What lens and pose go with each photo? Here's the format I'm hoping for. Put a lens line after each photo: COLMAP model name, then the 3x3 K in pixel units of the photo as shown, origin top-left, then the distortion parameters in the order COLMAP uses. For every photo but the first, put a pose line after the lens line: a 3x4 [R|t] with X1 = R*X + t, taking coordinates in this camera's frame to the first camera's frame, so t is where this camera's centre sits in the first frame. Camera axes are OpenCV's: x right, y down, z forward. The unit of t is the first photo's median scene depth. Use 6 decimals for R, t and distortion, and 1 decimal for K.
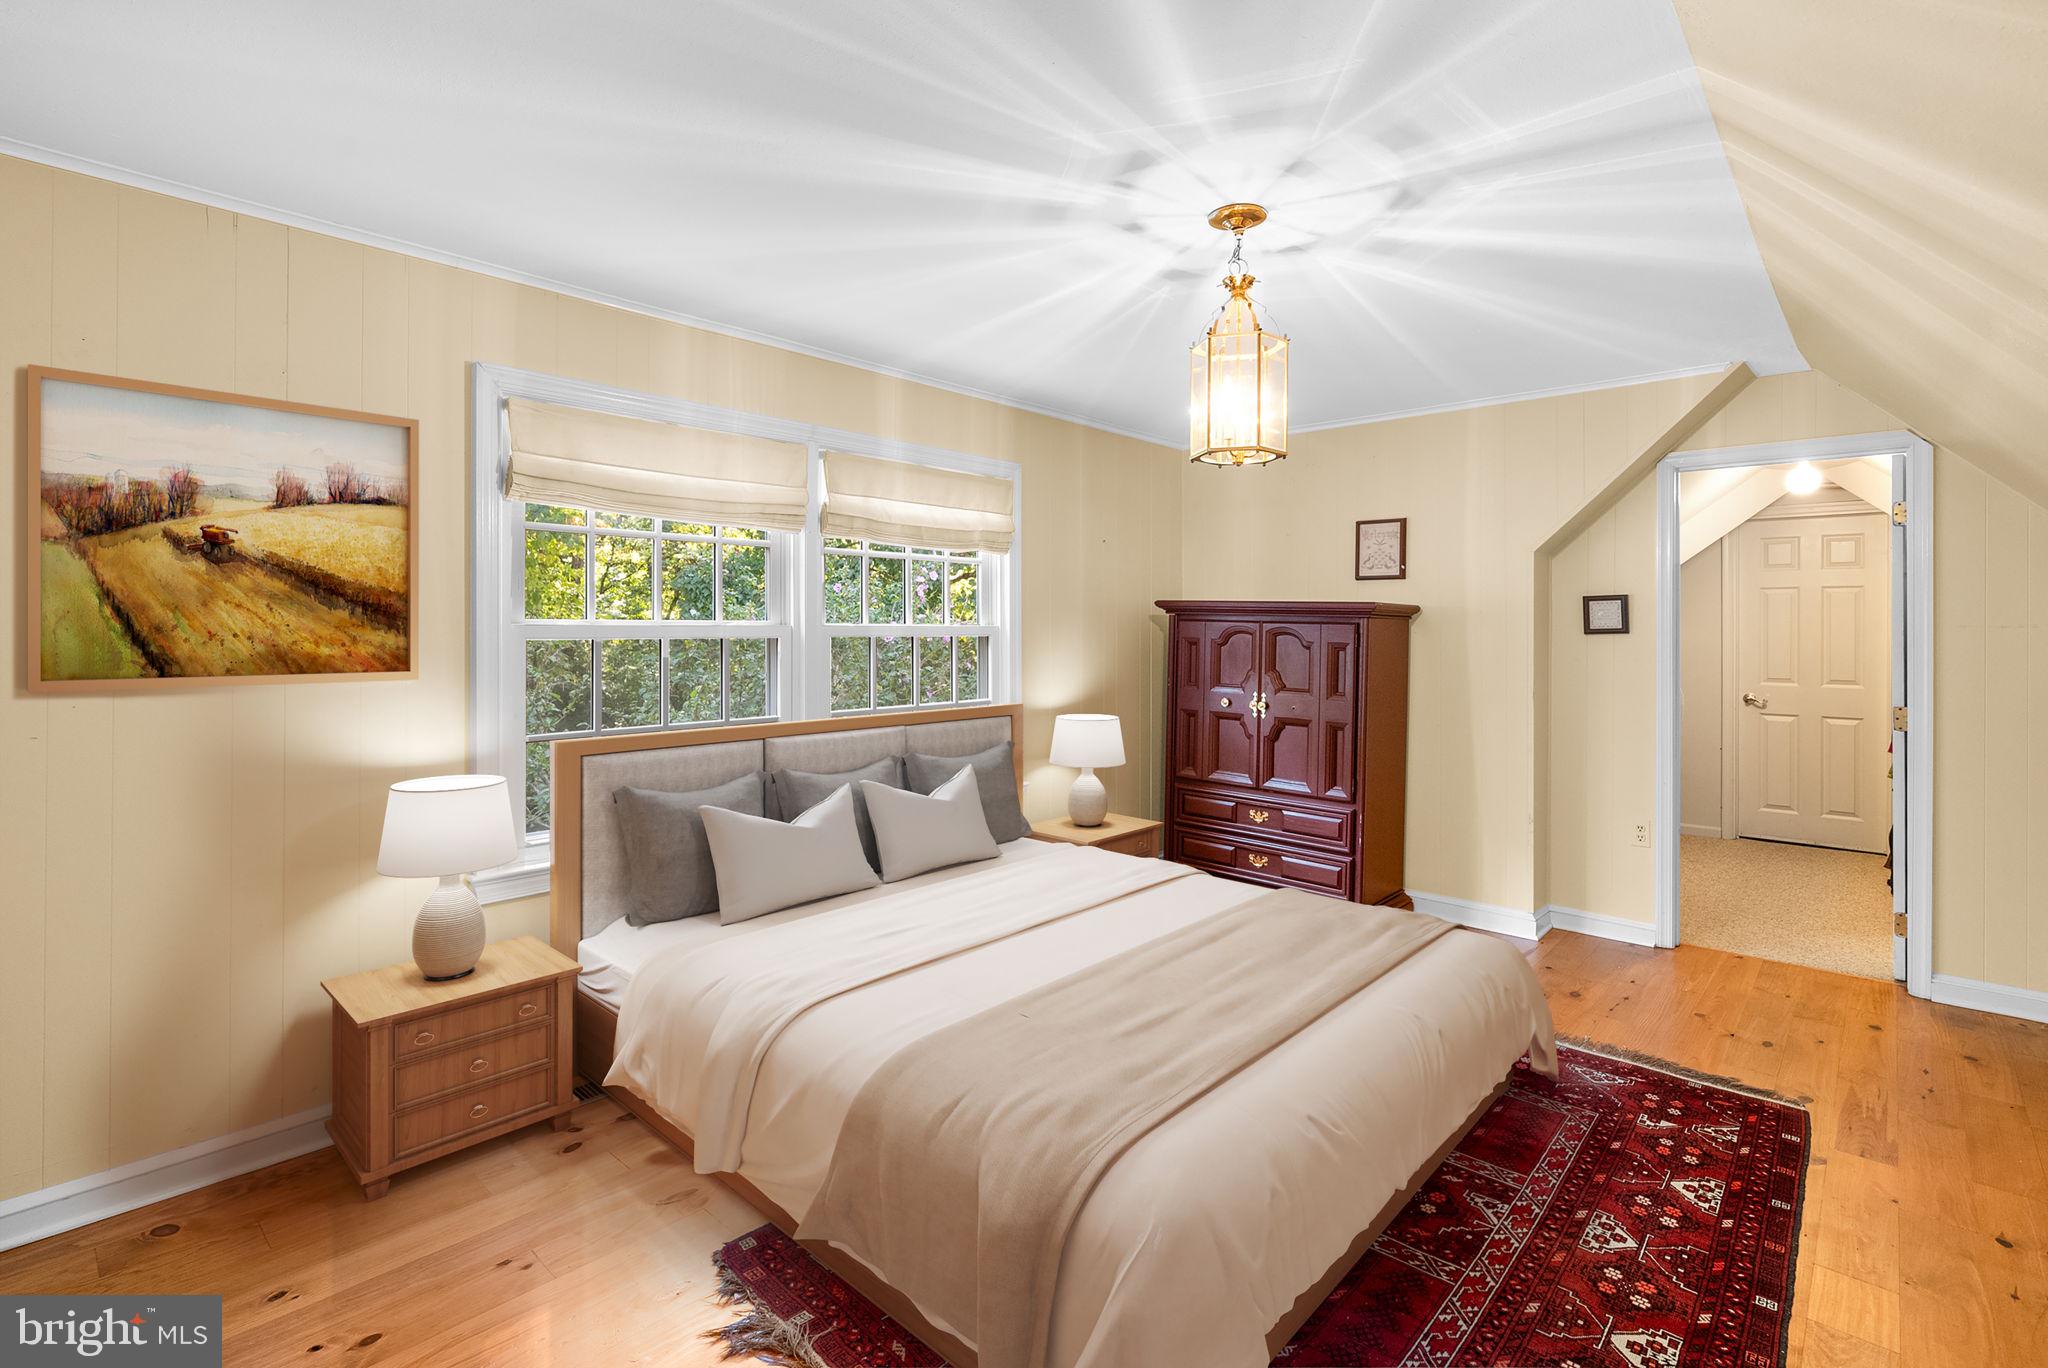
lens RADIAL K [[955.9, 0, 1025.3], [0, 955.9, 589.4], [0, 0, 1]] dist [-0.000711, 0.000282]
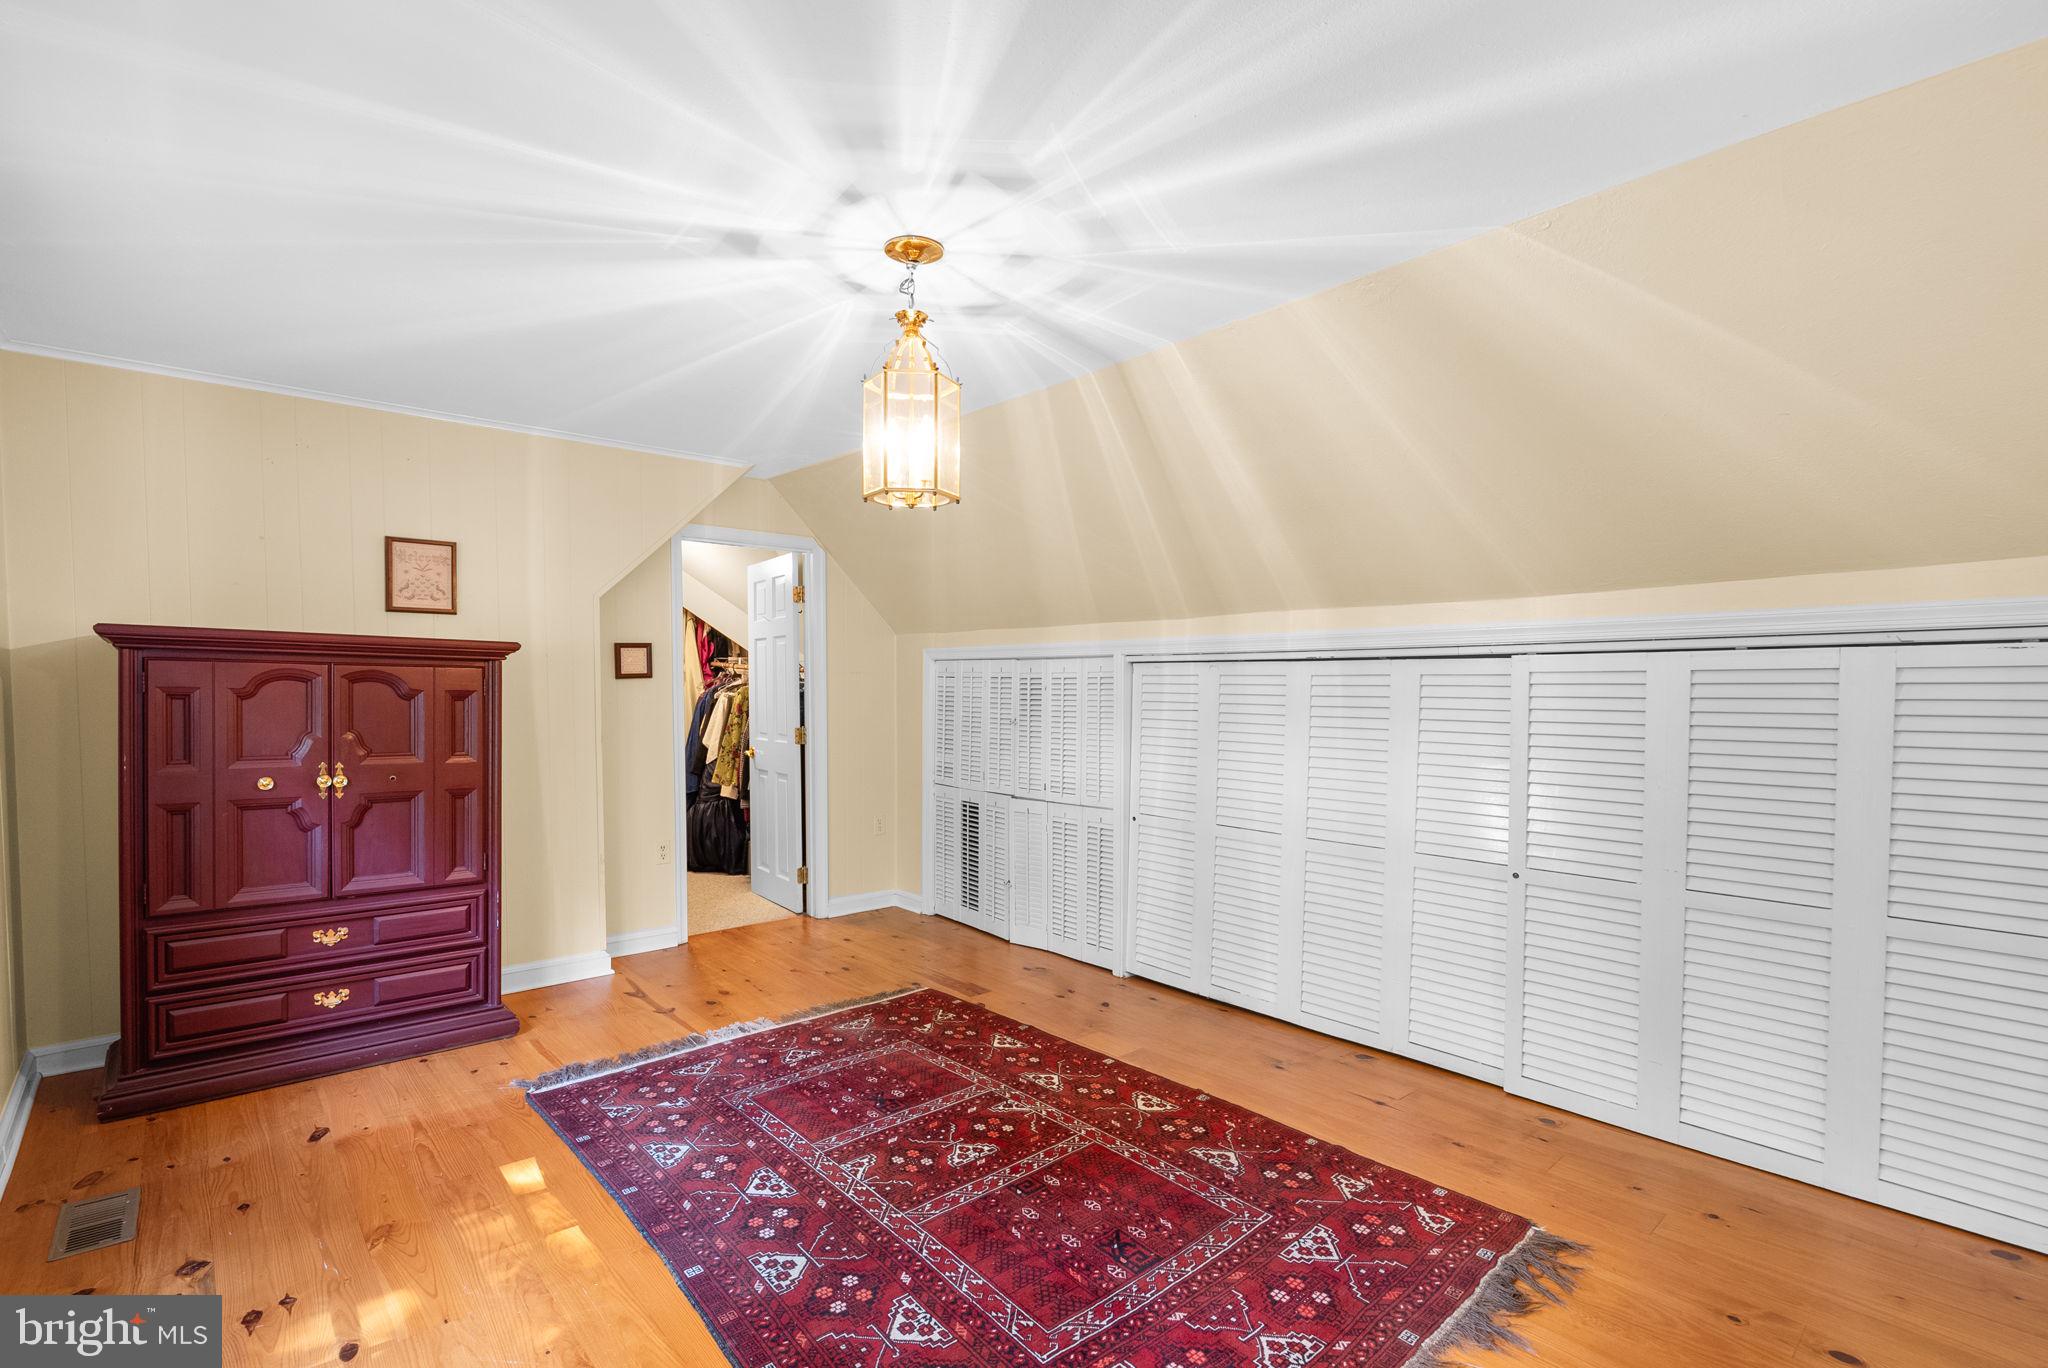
lens RADIAL K [[949.5, 0, 1024.0], [0, 949.5, 684.0], [0, 0, 1]] dist [-0.004373, -0.000305]
pose [[0.104443, -0.008796, 0.994492, -0.635024], [-0.042257, 0.999019, 0.013274, 0.029591], [-0.993633, -0.043410, 0.103969, 0.669119]]
